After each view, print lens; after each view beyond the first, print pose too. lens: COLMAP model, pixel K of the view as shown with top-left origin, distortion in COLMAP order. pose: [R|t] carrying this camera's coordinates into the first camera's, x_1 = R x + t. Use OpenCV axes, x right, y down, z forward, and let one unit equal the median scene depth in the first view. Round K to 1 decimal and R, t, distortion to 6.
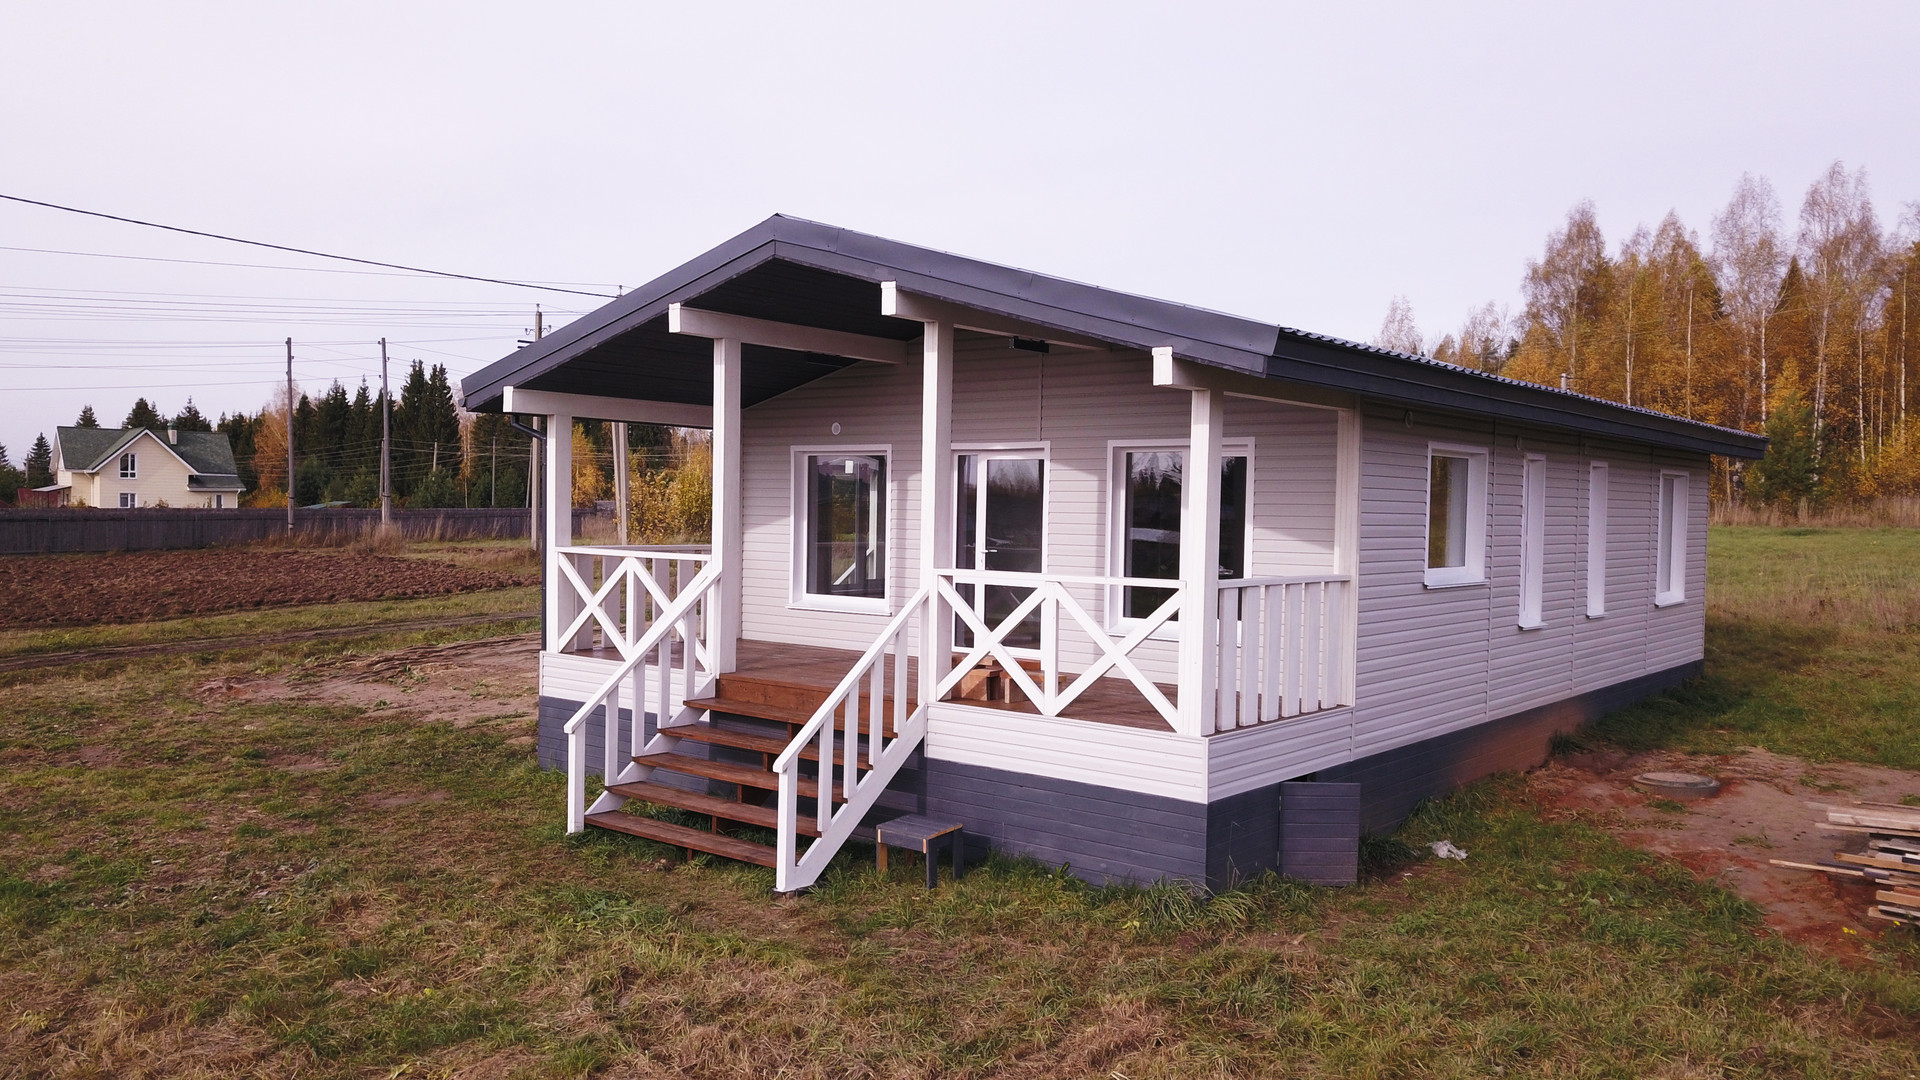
lens RADIAL K [[1465.7, 0, 956.0], [0, 1465.7, 529.2], [0, 0, 1]] dist [0.009630, 0.005510]
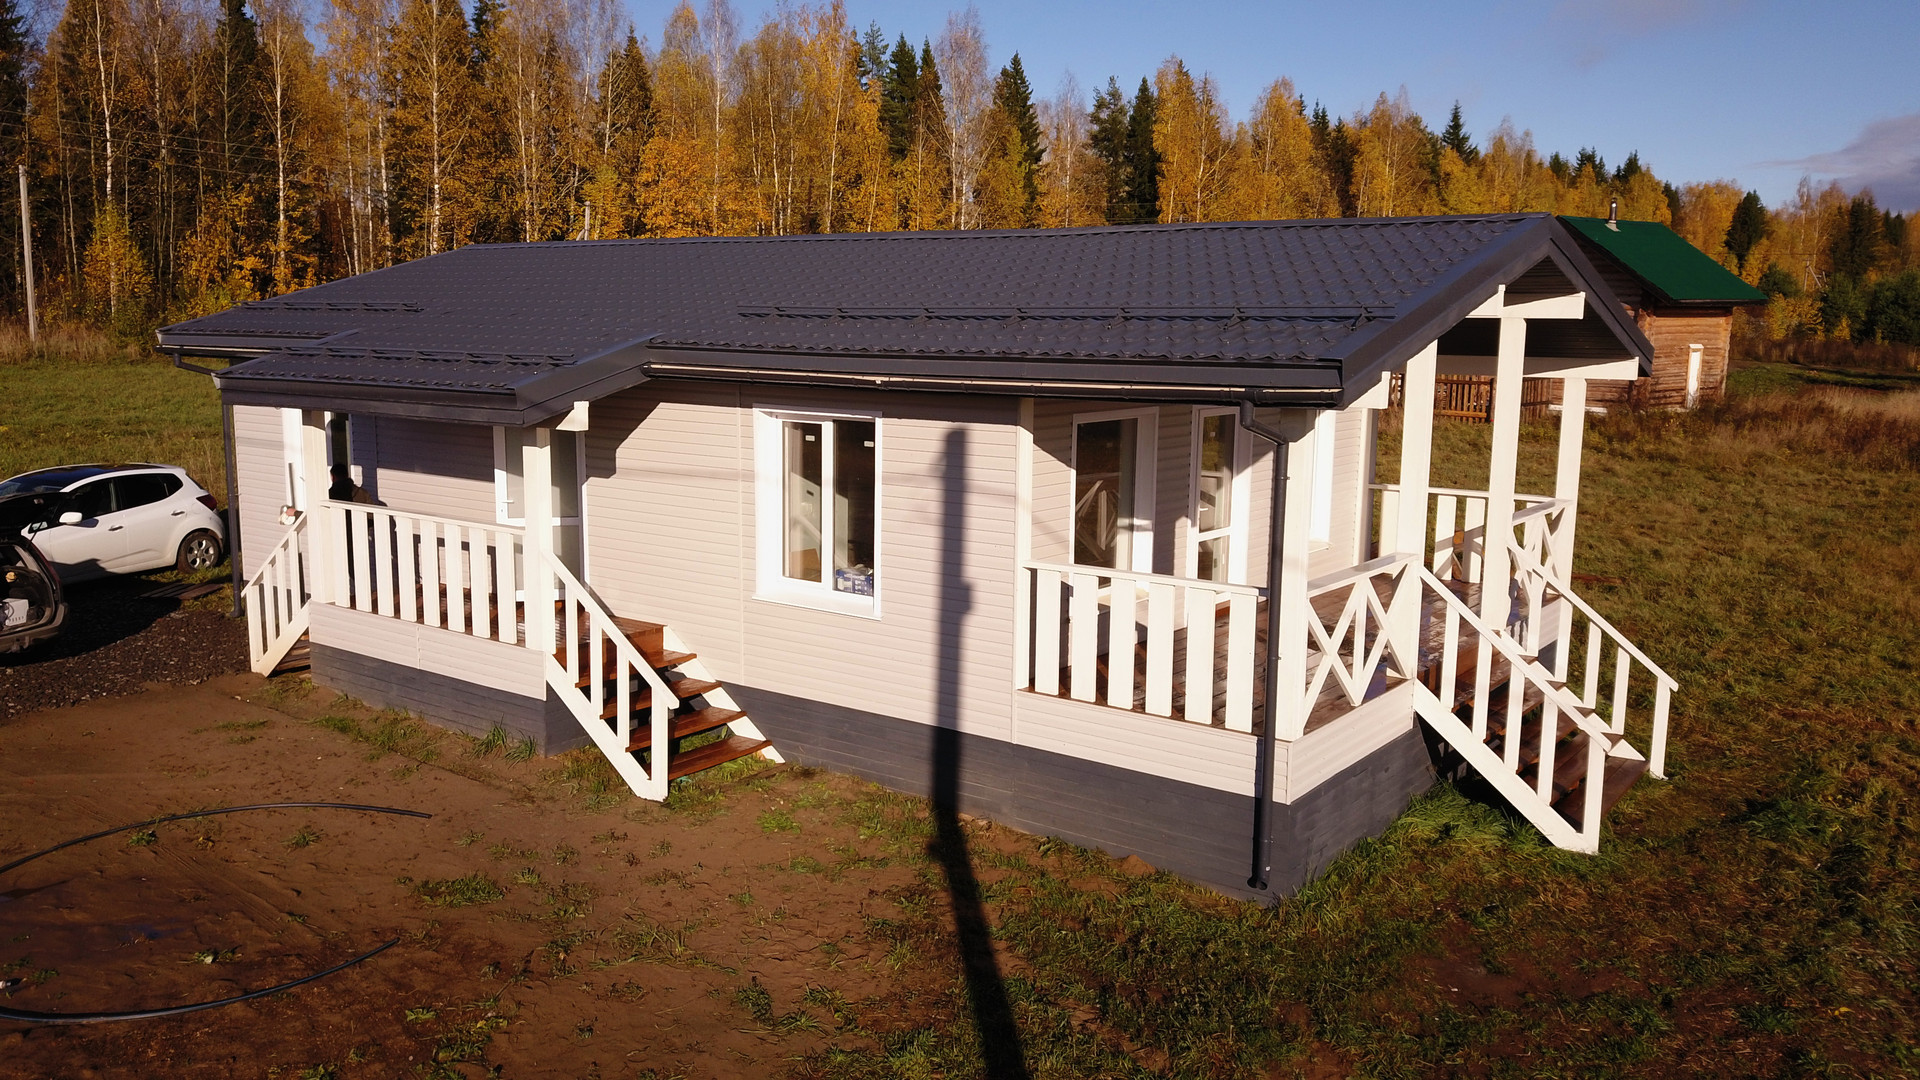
lens RADIAL K [[1470.5, 0, 960.0], [0, 1470.5, 540.0], [0, 0, 1]] dist [0.002290, 0.003407]
pose [[-0.038171, -0.166134, 0.985364, -0.986682], [0.006237, 0.986024, 0.166487, -0.135691], [-0.999252, 0.012500, -0.036601, 1.220735]]
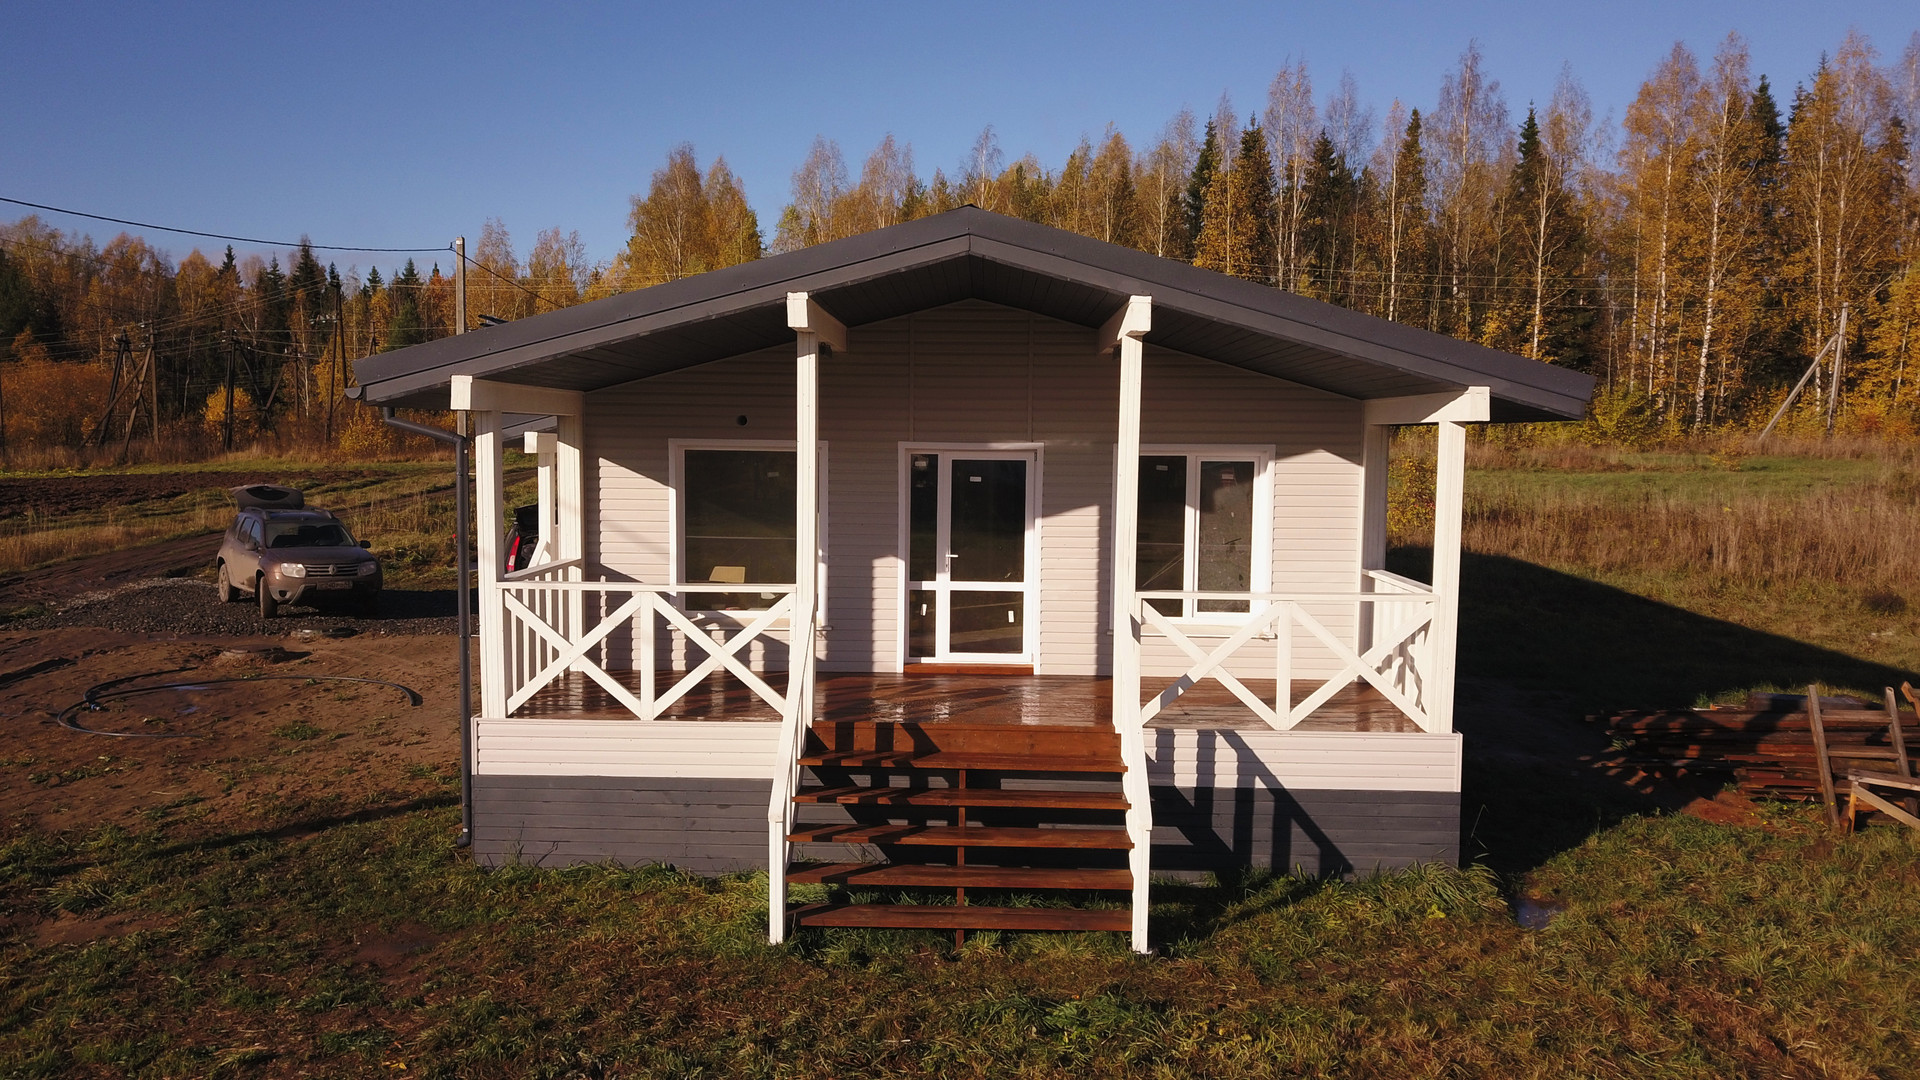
lens RADIAL K [[1463.9, 0, 953.1], [0, 1463.9, 545.5], [0, 0, 1]] dist [0.005706, 0.005415]
pose [[0.790703, -0.054938, 0.609731, -0.566308], [0.014300, 0.997351, 0.071320, -0.060868], [-0.612034, -0.047674, 0.789394, 0.251368]]
